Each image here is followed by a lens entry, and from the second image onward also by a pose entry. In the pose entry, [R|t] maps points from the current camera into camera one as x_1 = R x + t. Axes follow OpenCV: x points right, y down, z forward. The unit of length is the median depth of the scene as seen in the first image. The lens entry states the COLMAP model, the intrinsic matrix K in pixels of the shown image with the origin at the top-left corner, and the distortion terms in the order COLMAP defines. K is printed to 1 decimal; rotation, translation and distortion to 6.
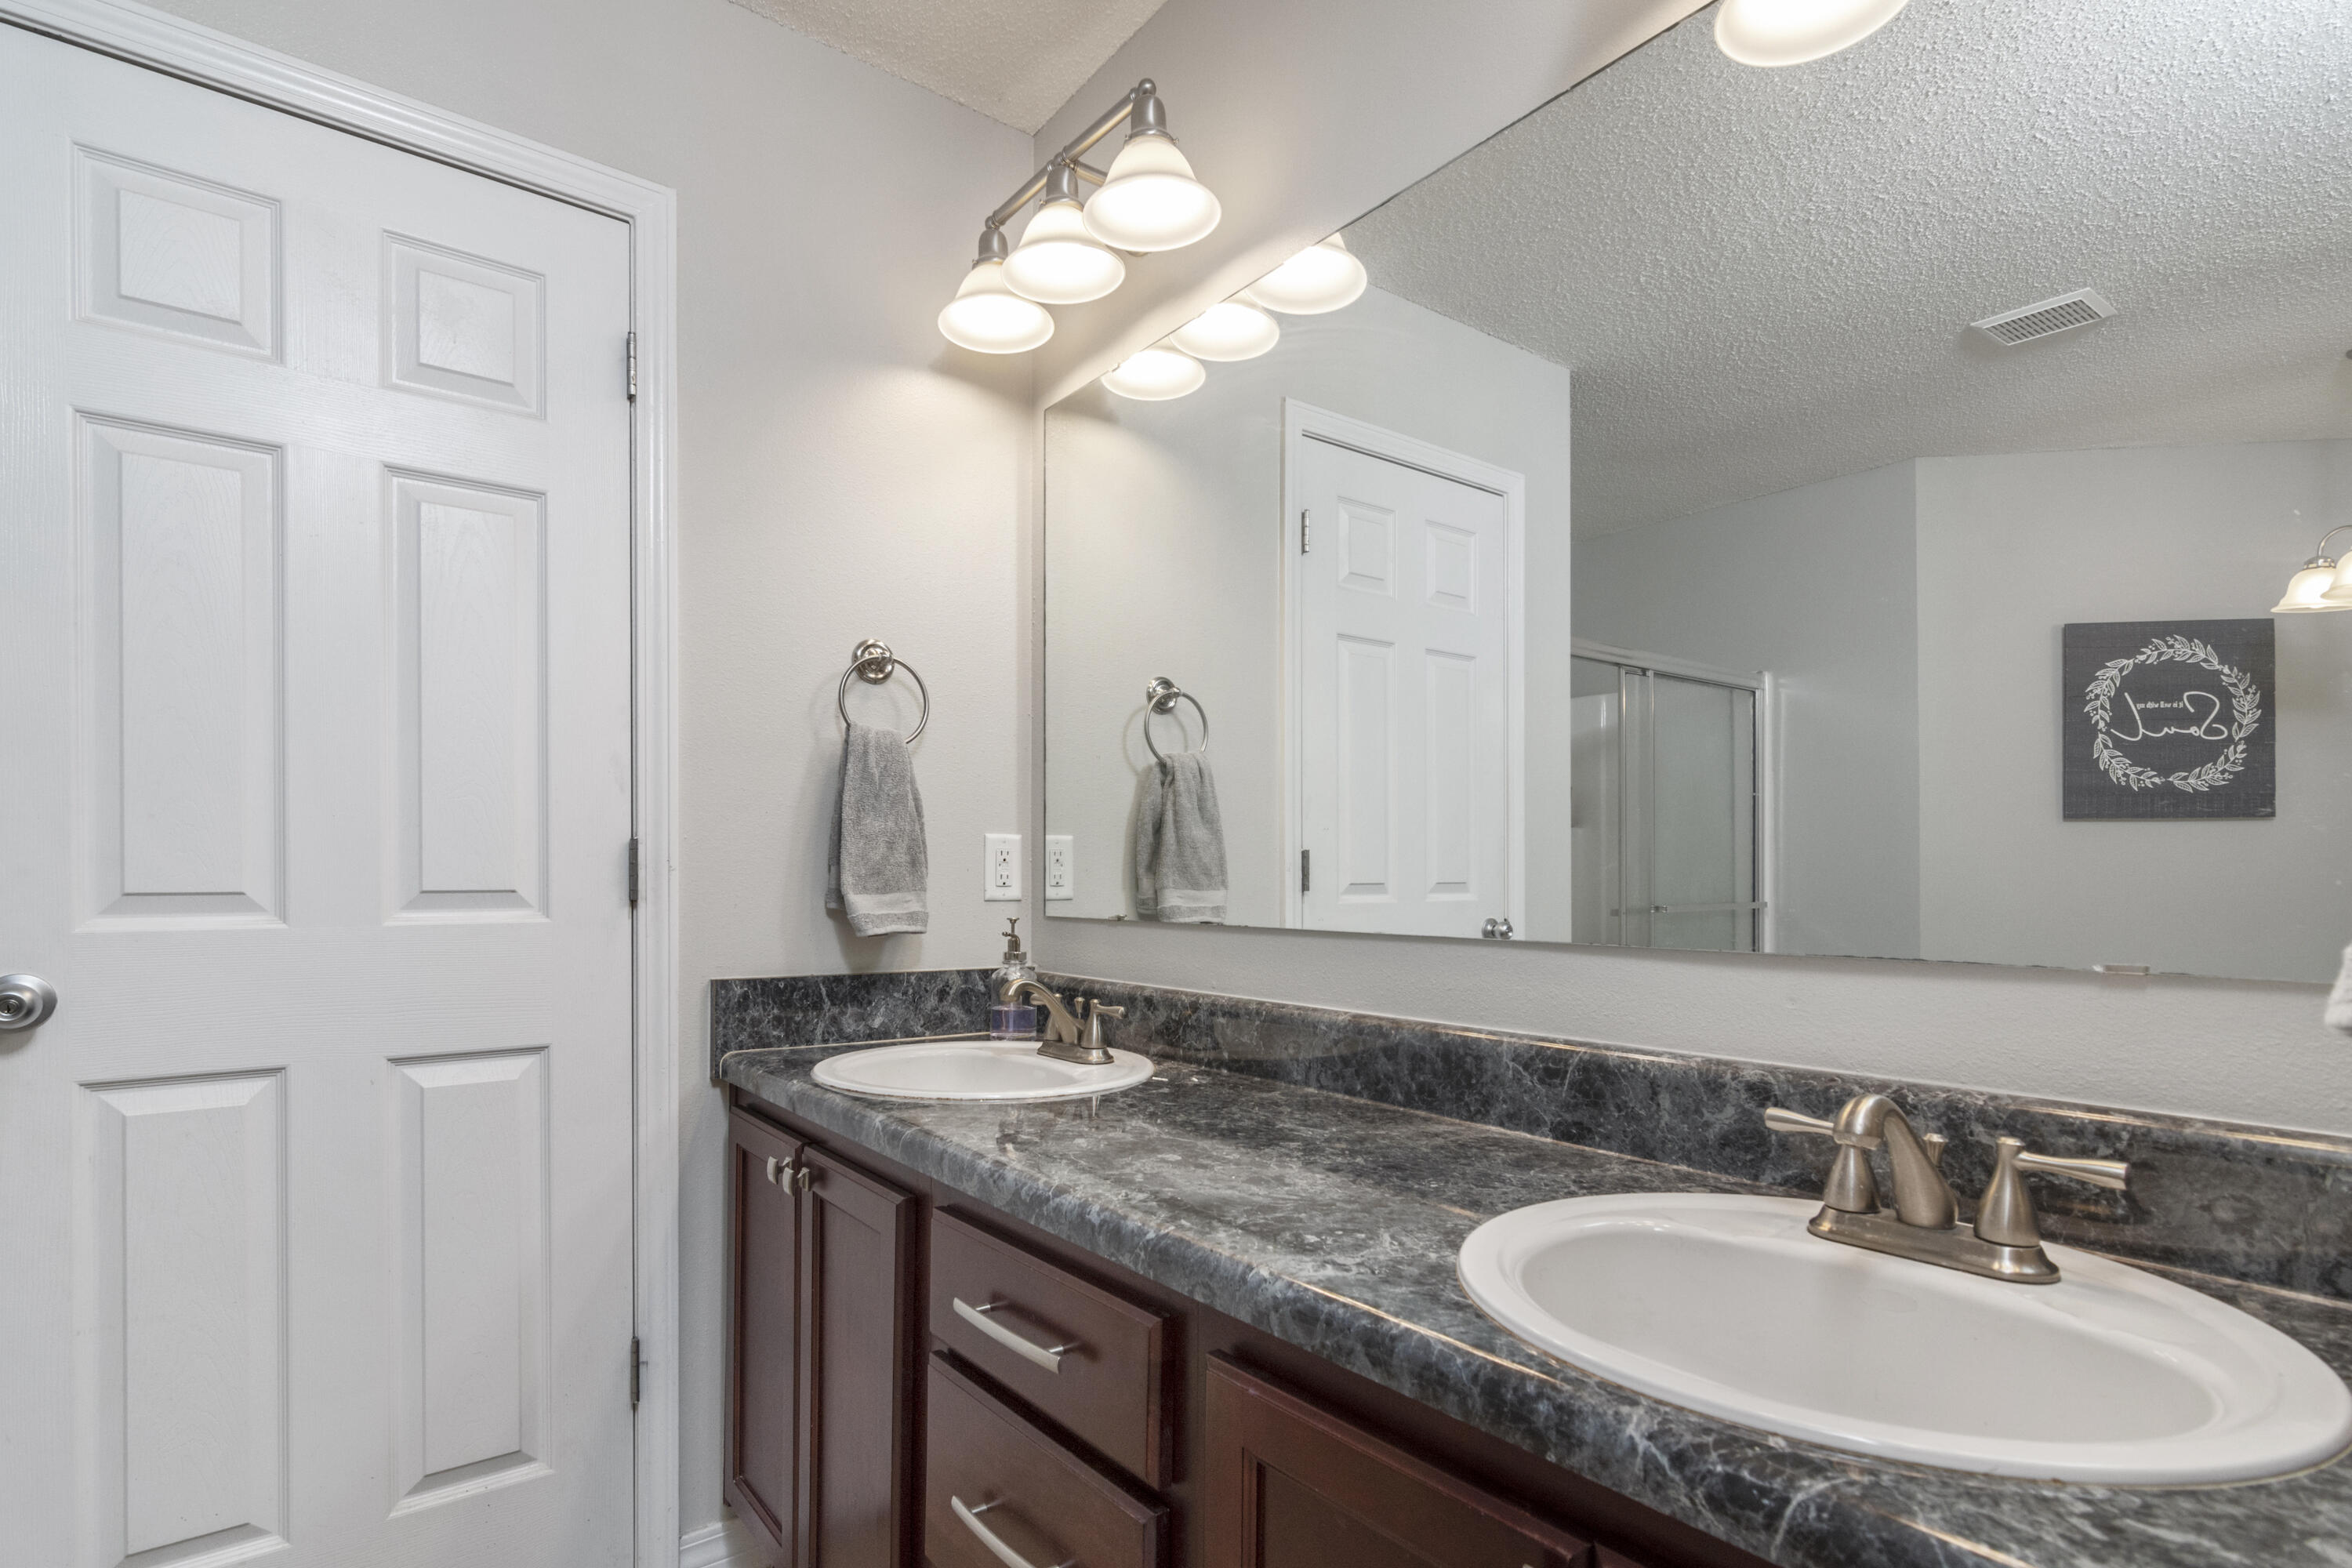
lens RADIAL K [[1172.2, 0, 1180.0], [0, 1172.2, 880.6], [0, 0, 1]] dist [-0.001705, 0.000020]
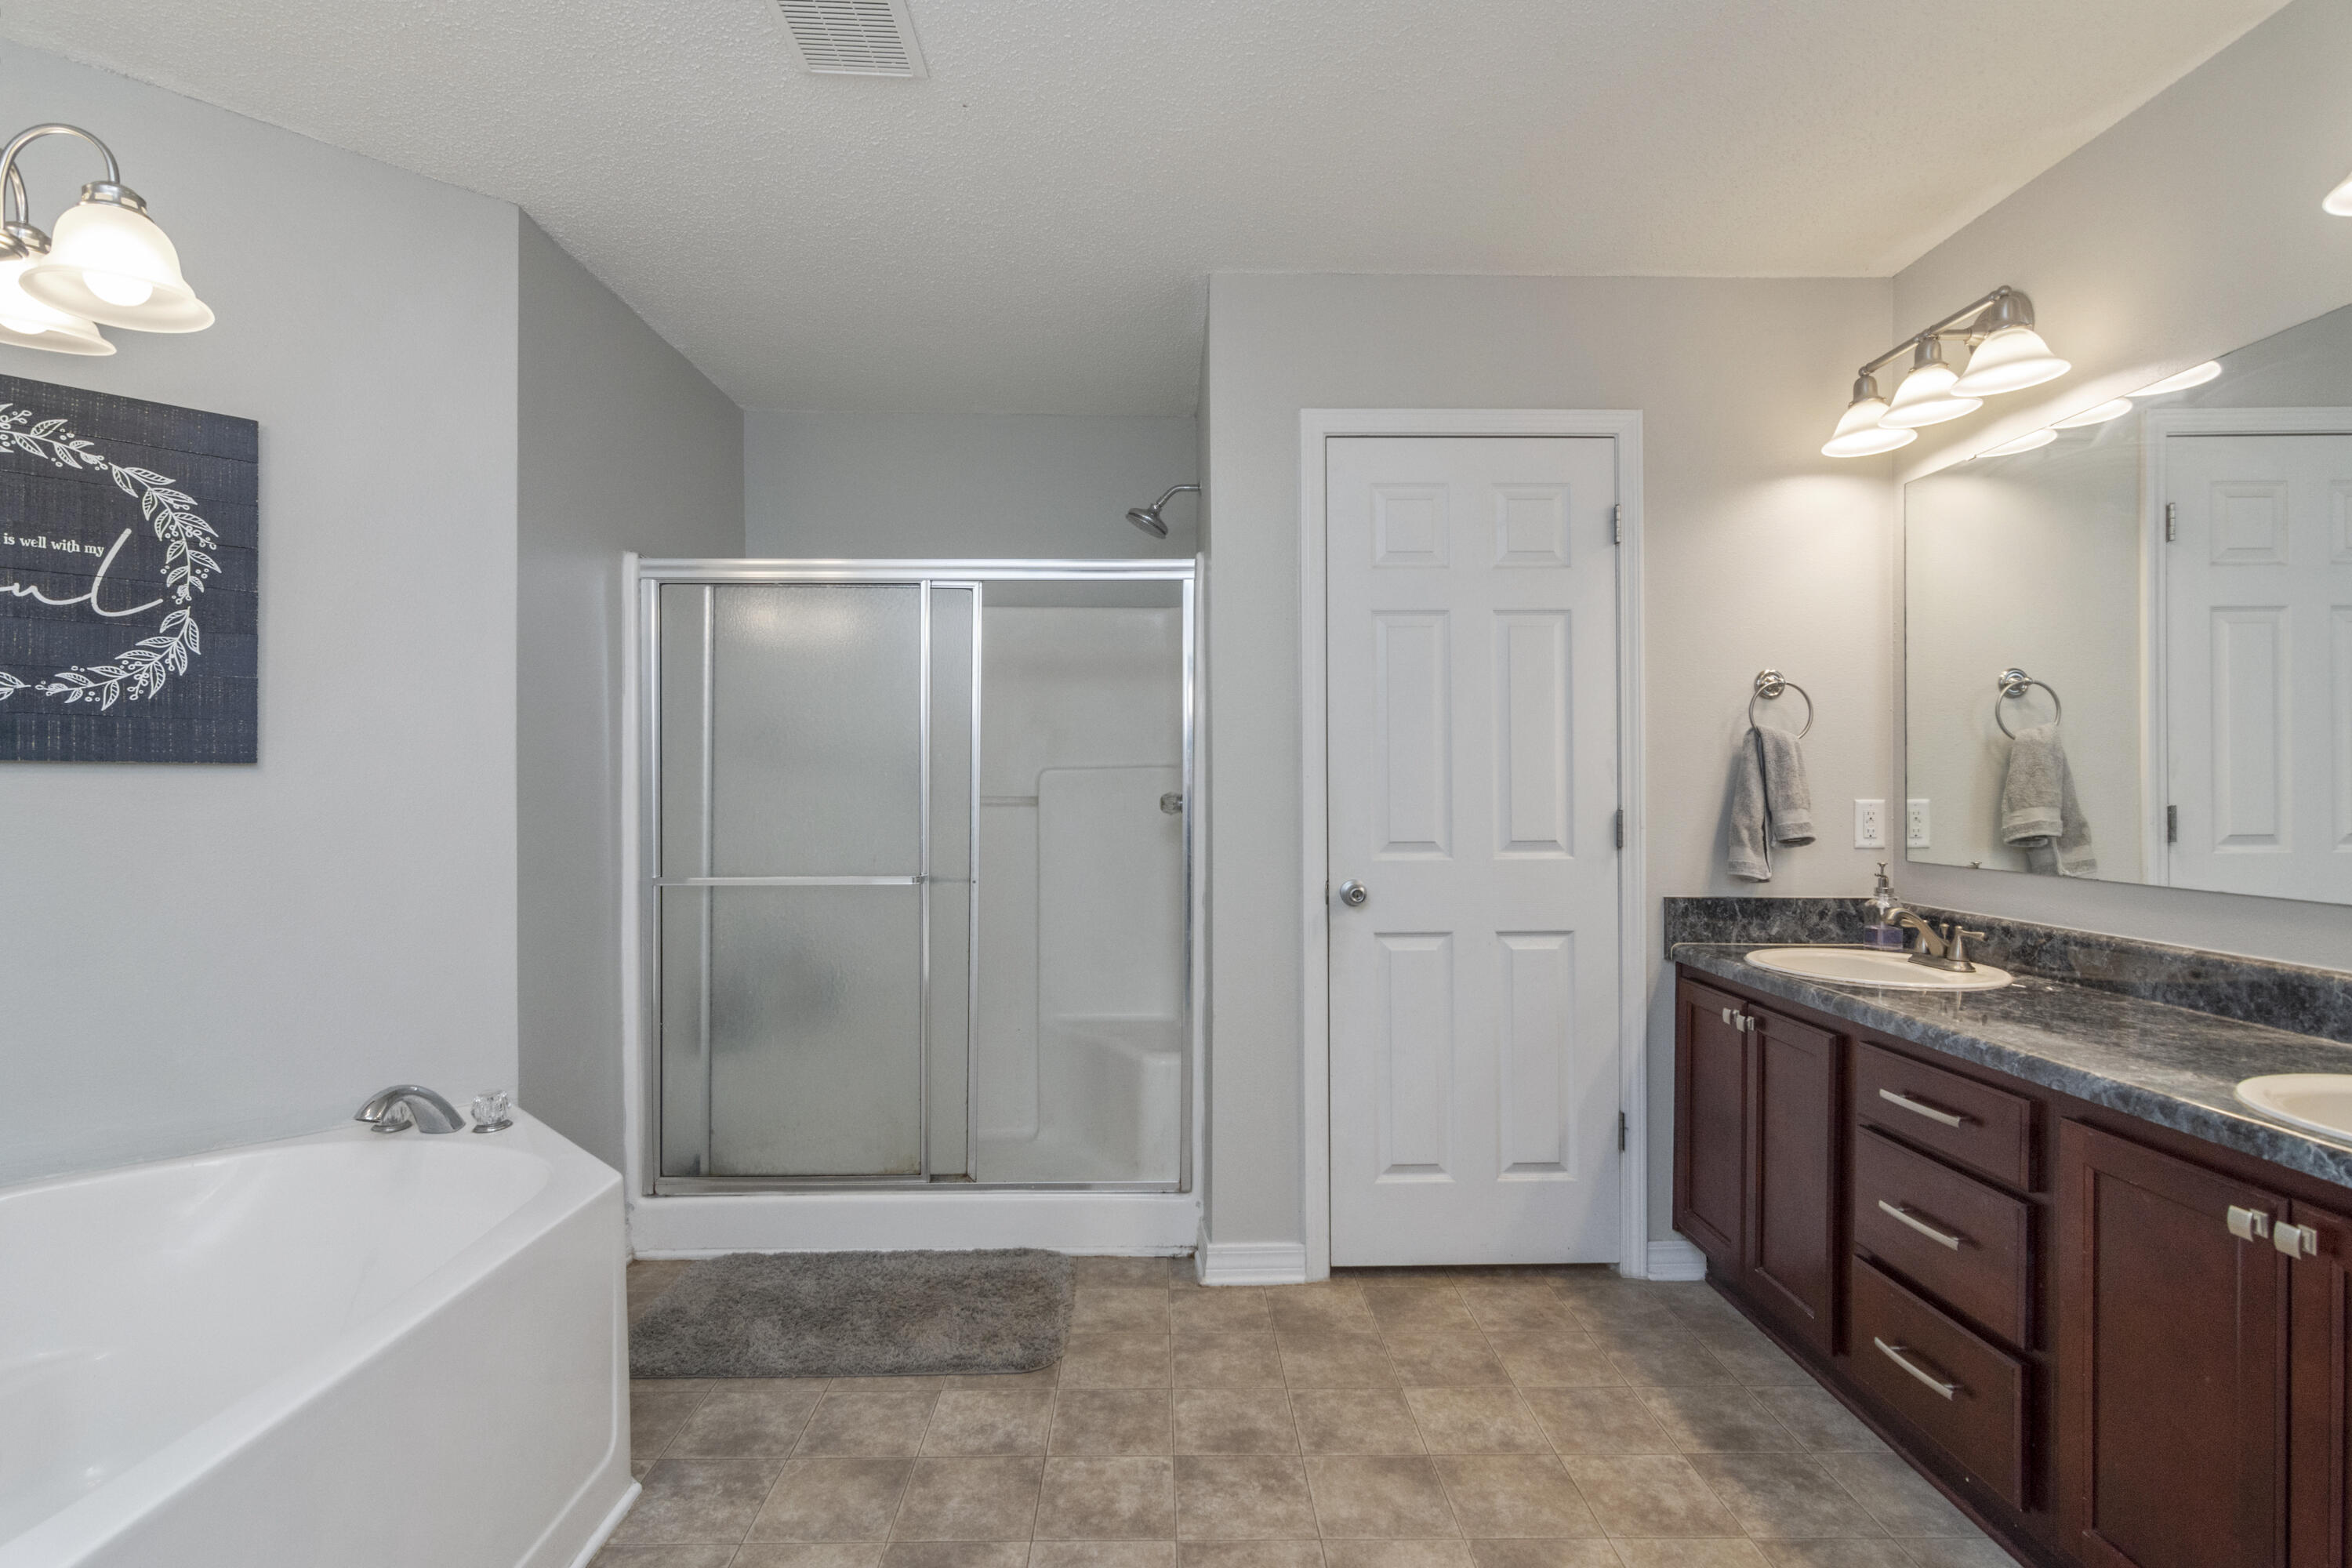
lens RADIAL K [[1140.6, 0, 1164.9], [0, 1140.6, 789.4], [0, 0, 1]] dist [-0.000618, 0.001045]
pose [[0.800099, -0.002915, -0.599861, -0.013648], [0.003524, 0.999994, -0.000159, -0.065176], [0.599858, -0.001986, 0.800104, -0.659424]]
